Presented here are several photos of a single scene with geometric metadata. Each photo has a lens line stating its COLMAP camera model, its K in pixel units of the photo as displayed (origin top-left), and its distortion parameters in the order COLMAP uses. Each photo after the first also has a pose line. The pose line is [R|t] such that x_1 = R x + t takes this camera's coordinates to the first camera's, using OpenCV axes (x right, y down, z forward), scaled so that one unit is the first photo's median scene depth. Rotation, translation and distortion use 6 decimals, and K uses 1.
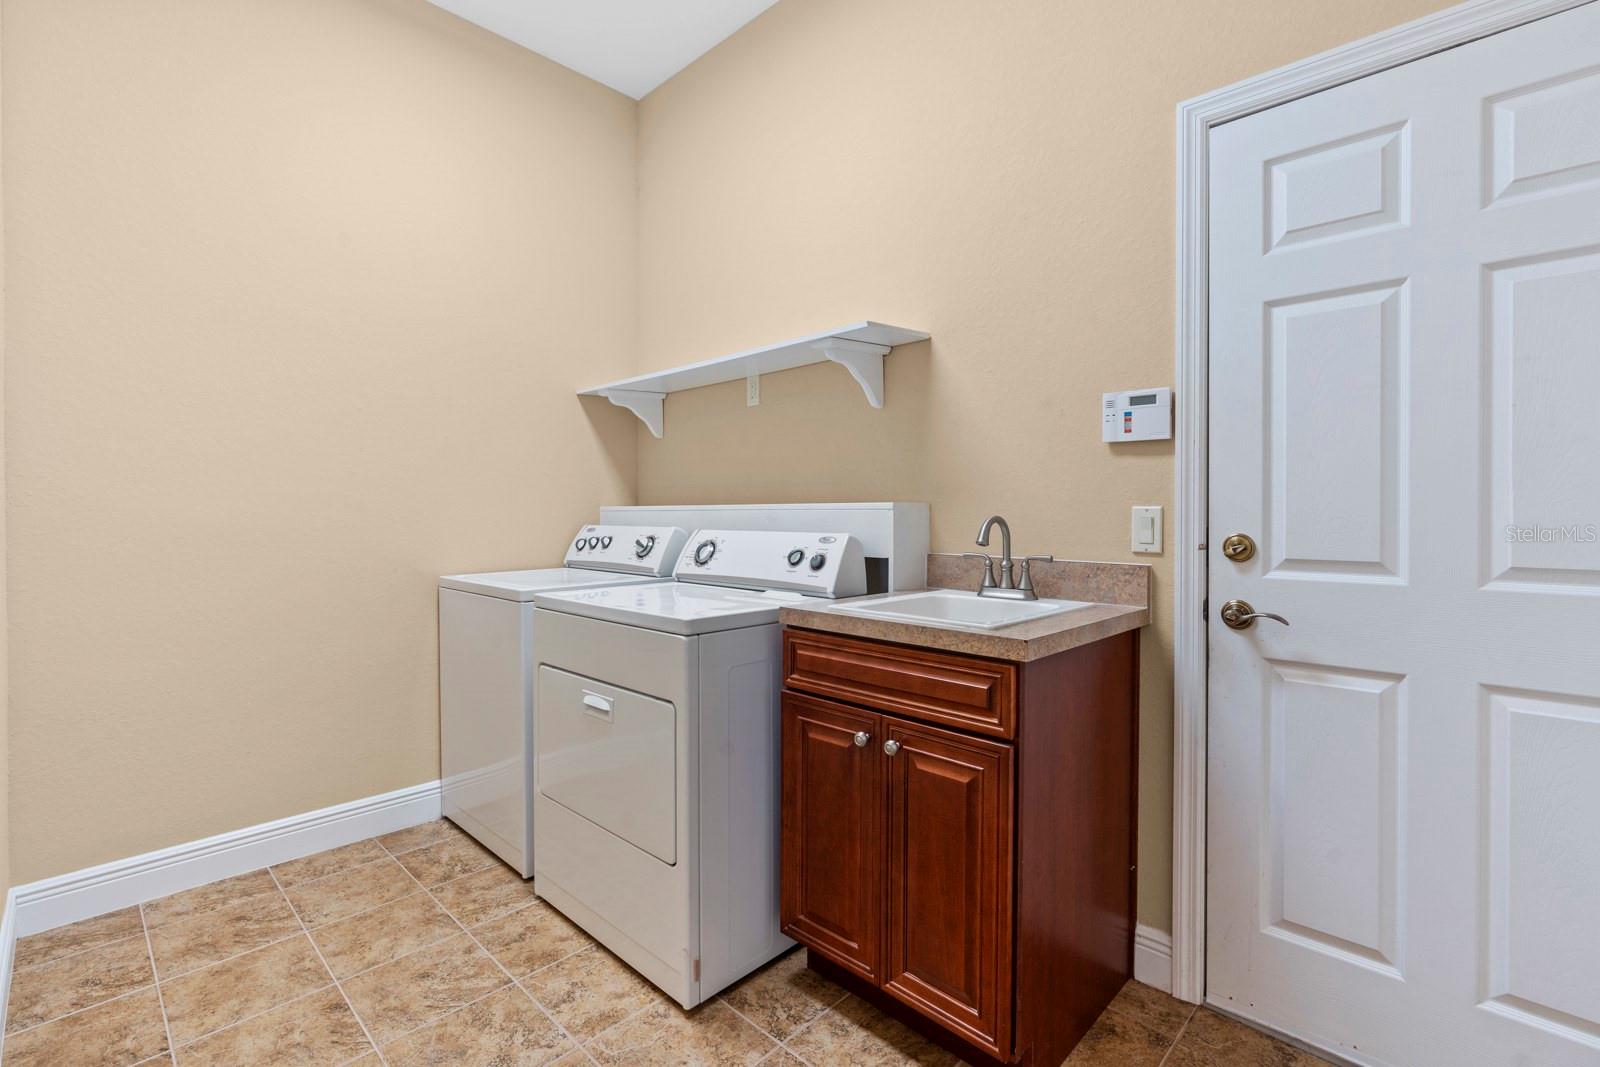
lens RADIAL K [[727.1, 0, 791.7], [0, 727.1, 514.0], [0, 0, 1]] dist [-0.001910, -0.000240]
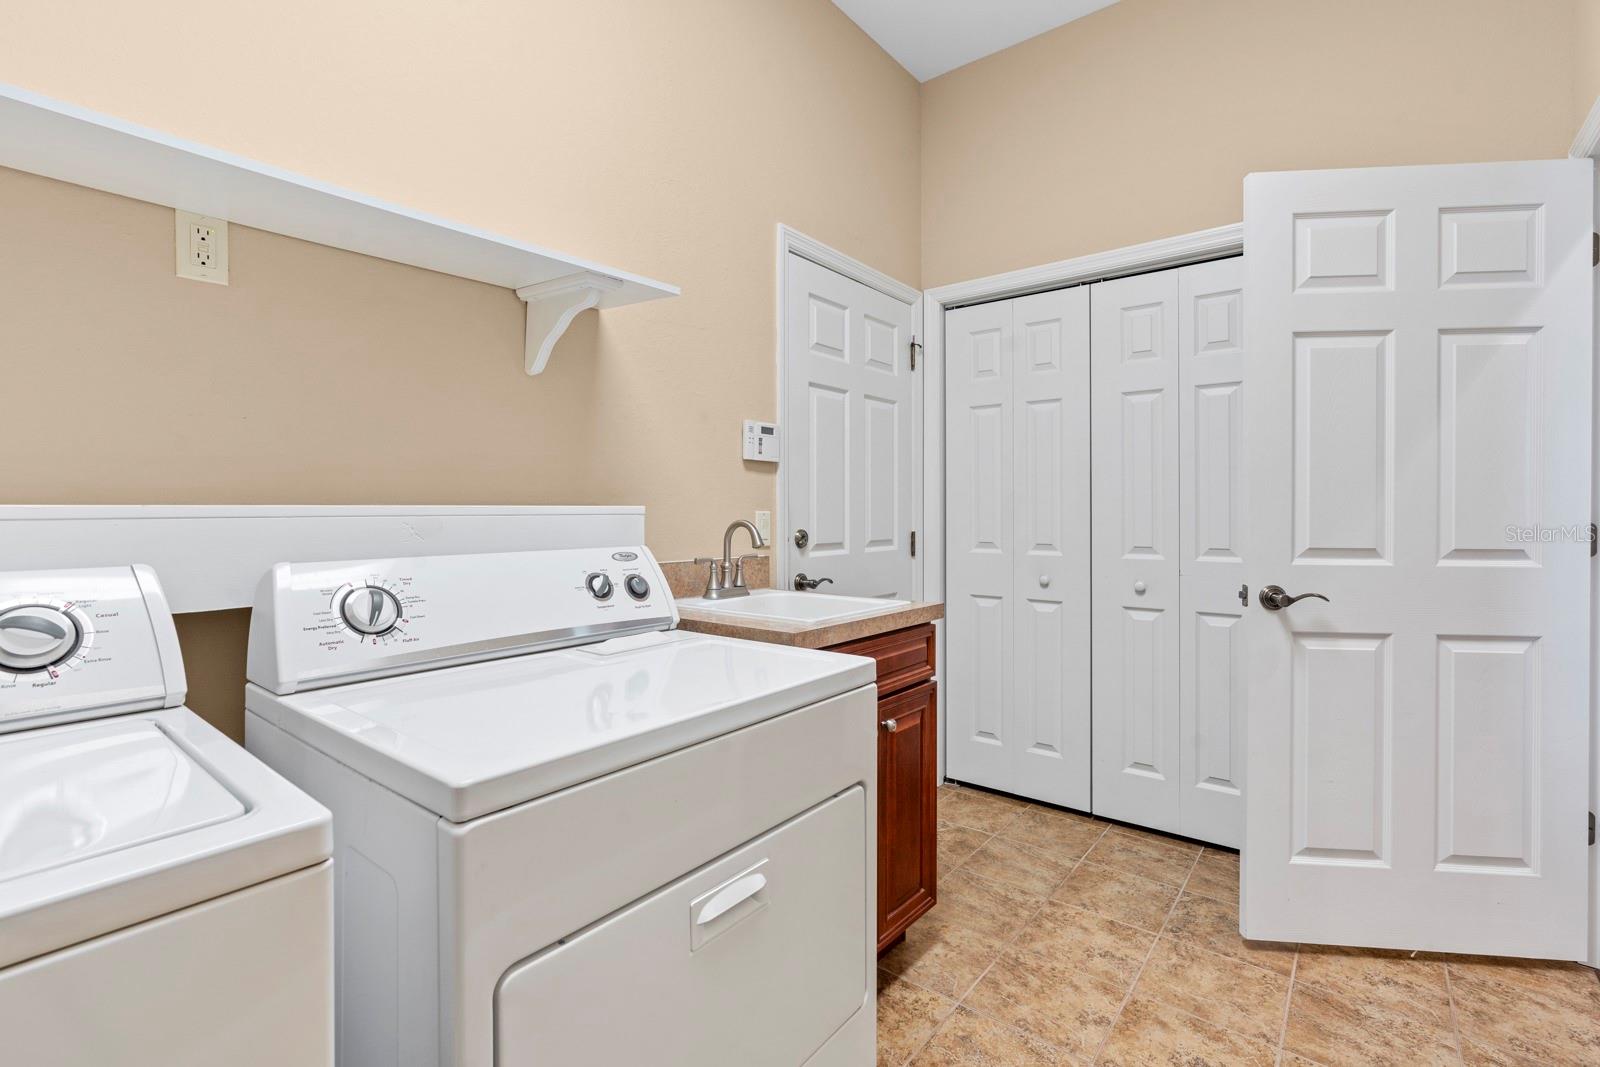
lens RADIAL K [[727.1, 0, 791.7], [0, 727.1, 514.0], [0, 0, 1]] dist [-0.001910, -0.000240]
pose [[-0.096754, -0.006185, 0.995289, -0.819704], [0.003135, 0.999974, 0.006519, -0.013418], [-0.995303, 0.003751, -0.096732, 1.059534]]
